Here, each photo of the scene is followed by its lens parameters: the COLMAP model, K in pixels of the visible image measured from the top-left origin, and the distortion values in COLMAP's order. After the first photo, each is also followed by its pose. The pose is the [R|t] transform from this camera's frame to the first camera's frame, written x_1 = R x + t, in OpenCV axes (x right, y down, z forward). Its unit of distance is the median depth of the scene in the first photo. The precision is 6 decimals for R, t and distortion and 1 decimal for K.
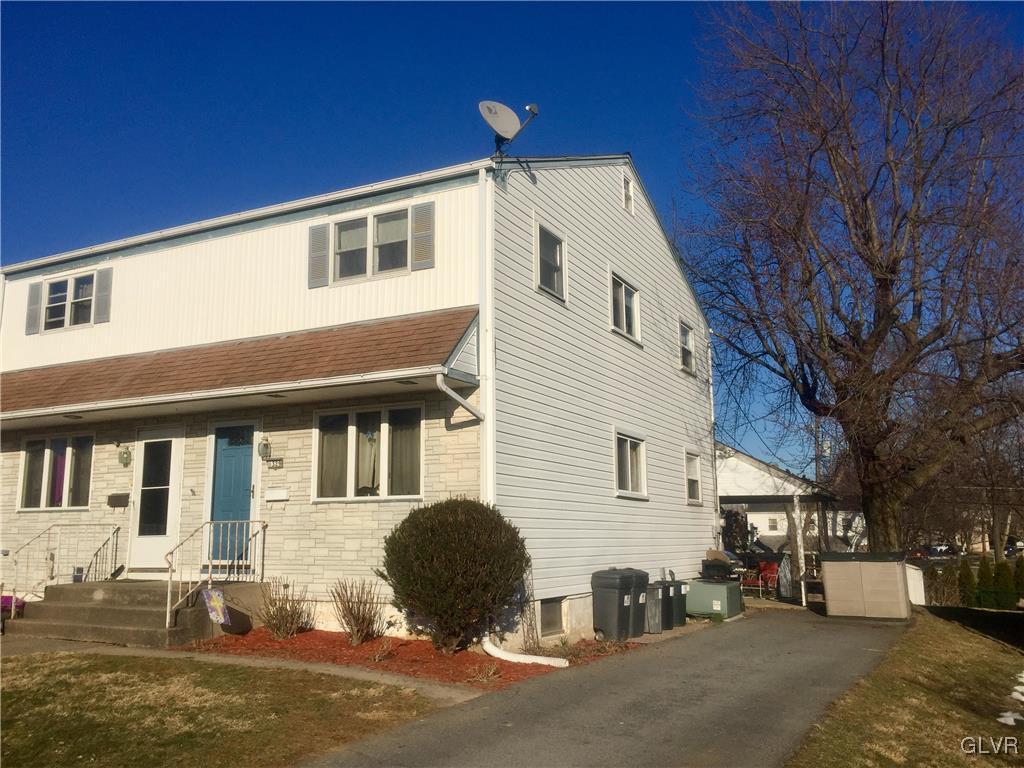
lens RADIAL K [[875.1, 0, 512.5], [0, 875.1, 382.1], [0, 0, 1]] dist [0.065413, -0.078333]
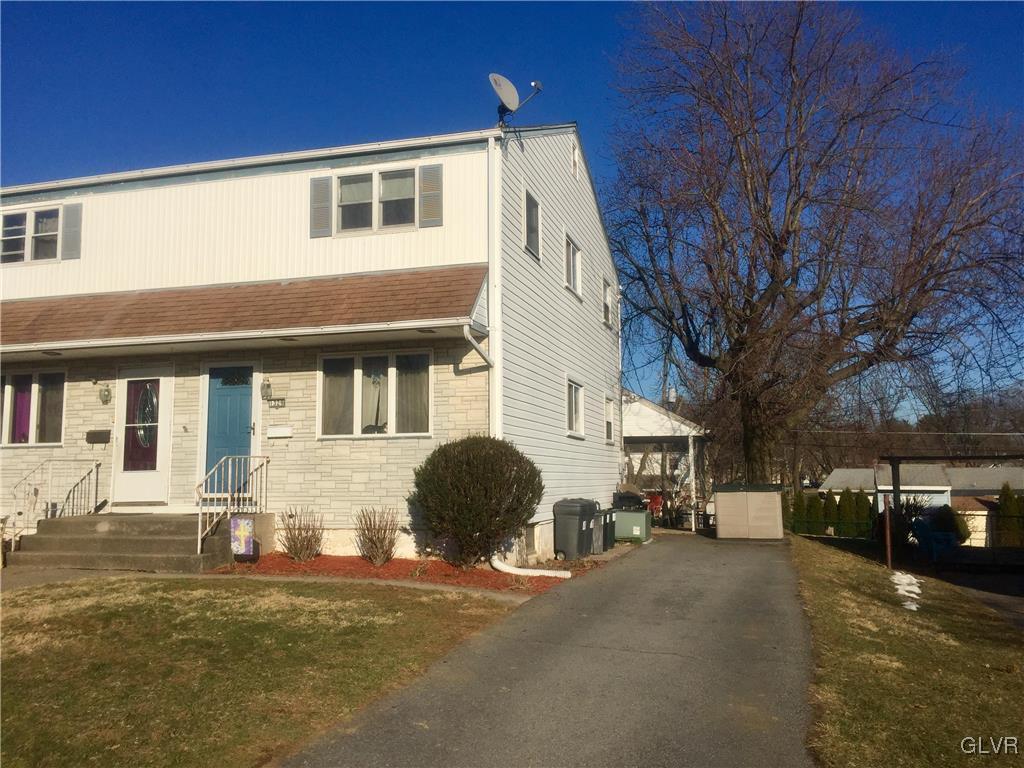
lens RADIAL K [[875.1, 0, 510.7], [0, 875.1, 387.2], [0, 0, 1]] dist [0.065413, -0.078333]
pose [[0.979859, 0.015375, 0.199098, -0.198550], [-0.029194, 0.997349, 0.066658, -0.005114], [-0.197545, -0.071128, 0.977710, -0.088433]]
